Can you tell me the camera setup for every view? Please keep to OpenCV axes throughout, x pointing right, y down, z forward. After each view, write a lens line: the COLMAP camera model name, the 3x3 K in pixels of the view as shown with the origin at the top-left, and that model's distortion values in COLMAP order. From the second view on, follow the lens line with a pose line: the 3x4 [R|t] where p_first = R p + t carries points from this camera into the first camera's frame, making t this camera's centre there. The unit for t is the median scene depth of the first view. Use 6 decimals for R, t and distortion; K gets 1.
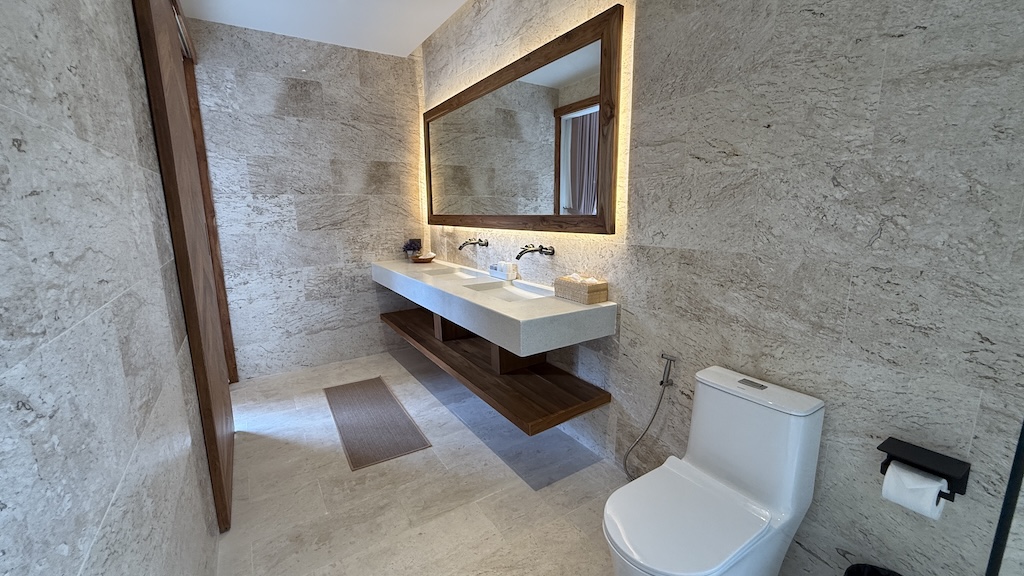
lens RADIAL K [[408.7, 0, 509.8], [0, 408.7, 287.0], [0, 0, 1]] dist [-0.001581, 0.000276]
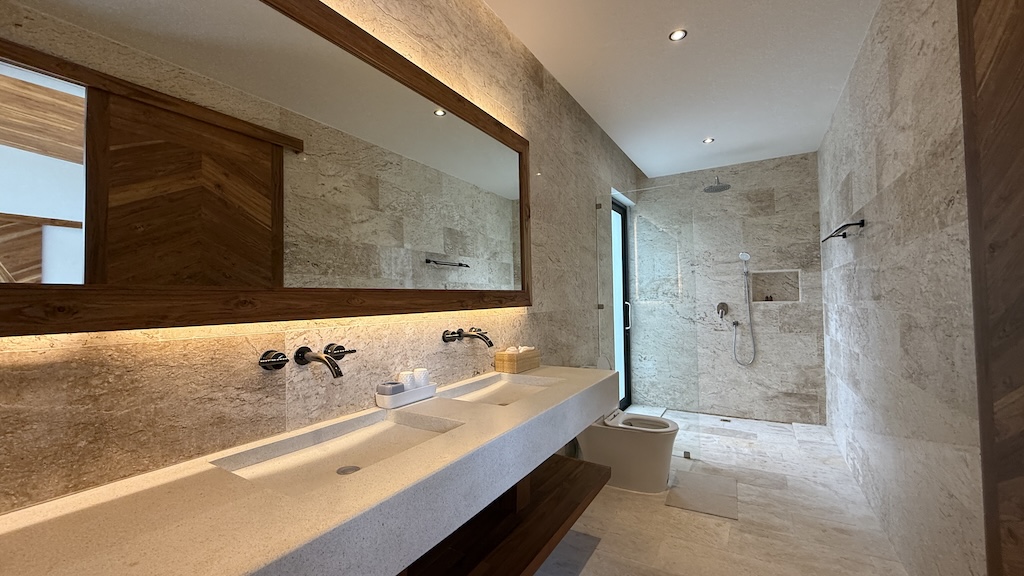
lens RADIAL K [[408.7, 0, 509.8], [0, 408.7, 287.0], [0, 0, 1]] dist [-0.001581, 0.000276]
pose [[-0.442927, 0.045761, 0.895389, -0.757098], [0.187682, 0.981302, 0.042690, -0.224297], [-0.876694, 0.186957, -0.443233, 1.431013]]
